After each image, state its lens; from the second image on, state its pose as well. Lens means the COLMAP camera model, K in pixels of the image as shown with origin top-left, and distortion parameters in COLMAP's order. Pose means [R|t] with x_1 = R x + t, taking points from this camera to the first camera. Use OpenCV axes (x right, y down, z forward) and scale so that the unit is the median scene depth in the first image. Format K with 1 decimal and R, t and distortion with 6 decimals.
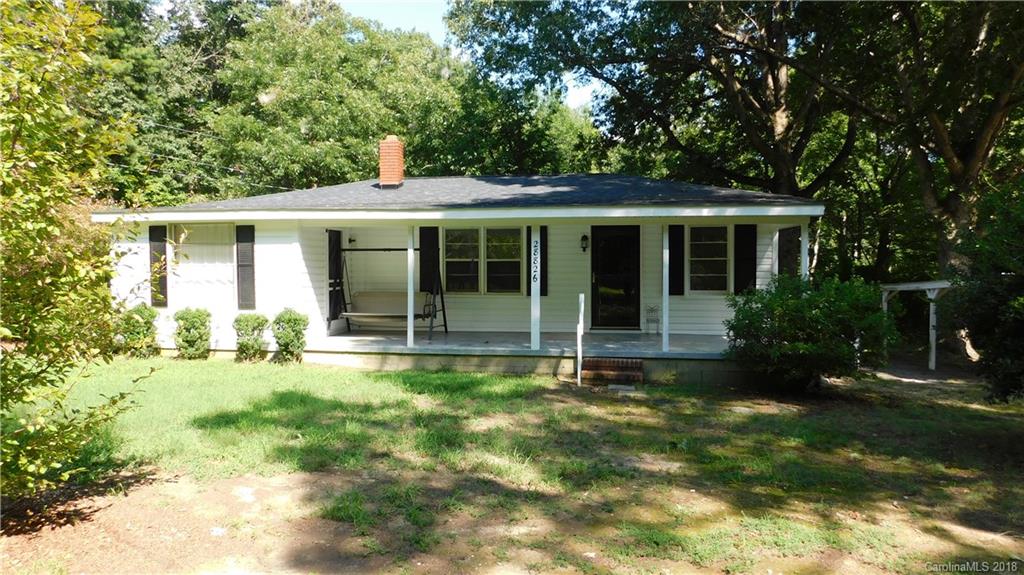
lens RADIAL K [[716.8, 0, 510.7], [0, 716.8, 279.3], [0, 0, 1]] dist [-0.030569, 0.007305]
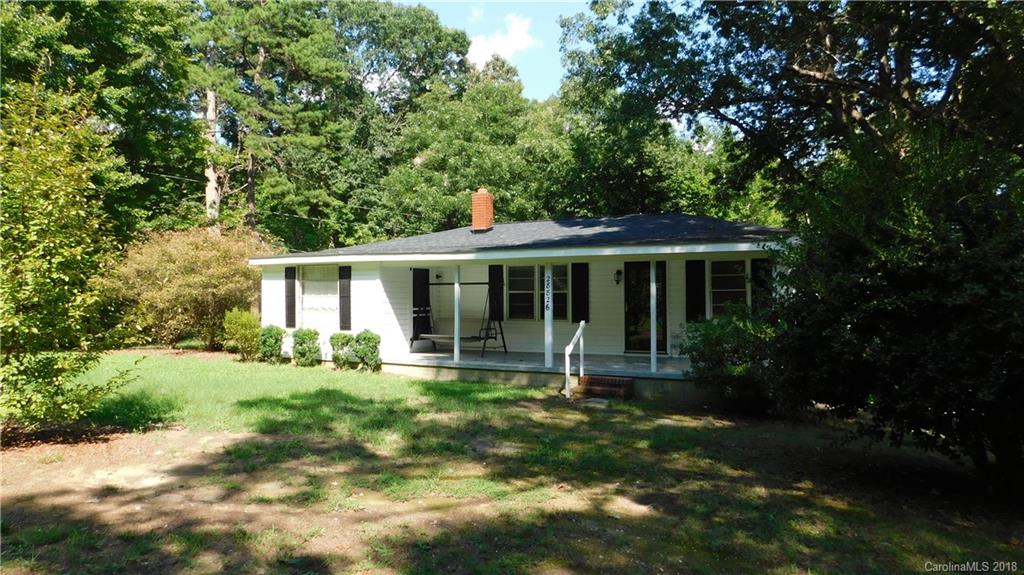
lens RADIAL K [[691.0, 0, 511.6], [0, 691.0, 293.2], [0, 0, 1]] dist [-0.043696, -0.001495]
pose [[0.946720, -0.002154, -0.322052, 0.324542], [-0.005002, 0.999759, -0.021390, -0.000388], [0.322020, 0.021861, 0.946480, -0.103130]]
